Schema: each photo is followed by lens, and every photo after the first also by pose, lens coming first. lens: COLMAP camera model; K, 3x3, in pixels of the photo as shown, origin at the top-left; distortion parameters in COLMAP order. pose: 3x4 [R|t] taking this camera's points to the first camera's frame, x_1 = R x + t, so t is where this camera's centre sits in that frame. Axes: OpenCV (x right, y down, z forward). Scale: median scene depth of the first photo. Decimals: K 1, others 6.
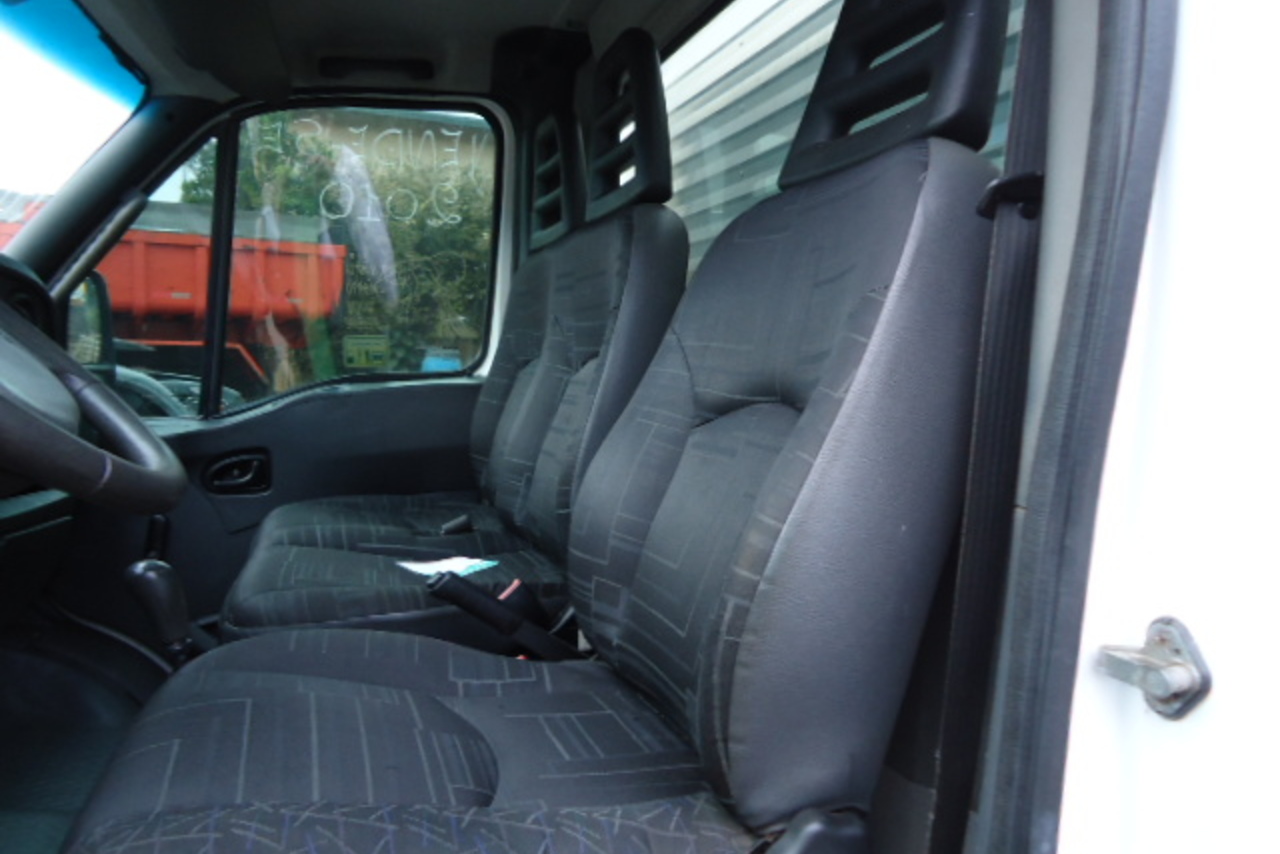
lens RADIAL K [[938.2, 0, 640.0], [0, 938.2, 427.0], [0, 0, 1]] dist [-0.011196, -0.000816]
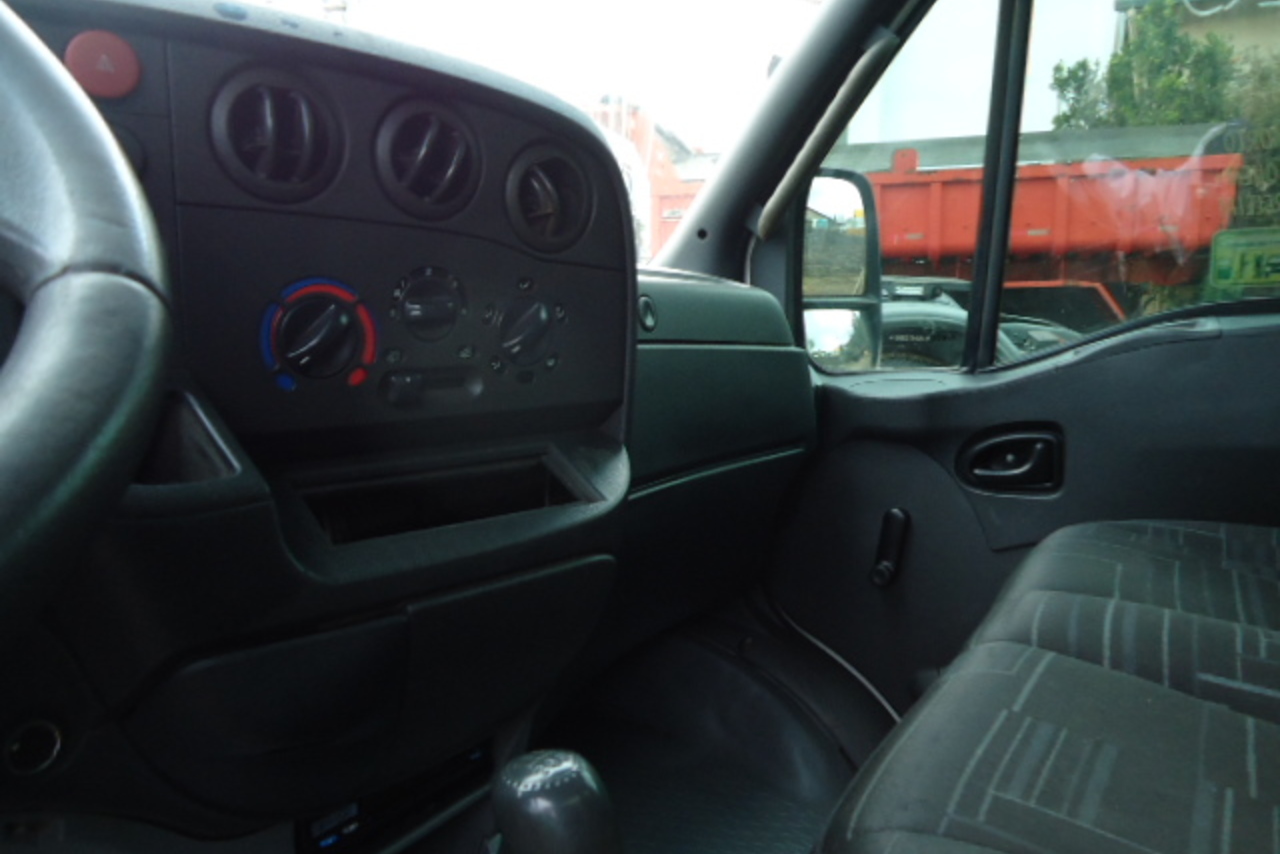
lens RADIAL K [[938.2, 0, 640.0], [0, 938.2, 427.0], [0, 0, 1]] dist [-0.011196, -0.000816]
pose [[0.646606, 0.075146, -0.759114, -0.109879], [-0.031294, 0.996911, 0.072029, -0.010616], [0.762182, -0.022818, 0.646960, 0.391765]]
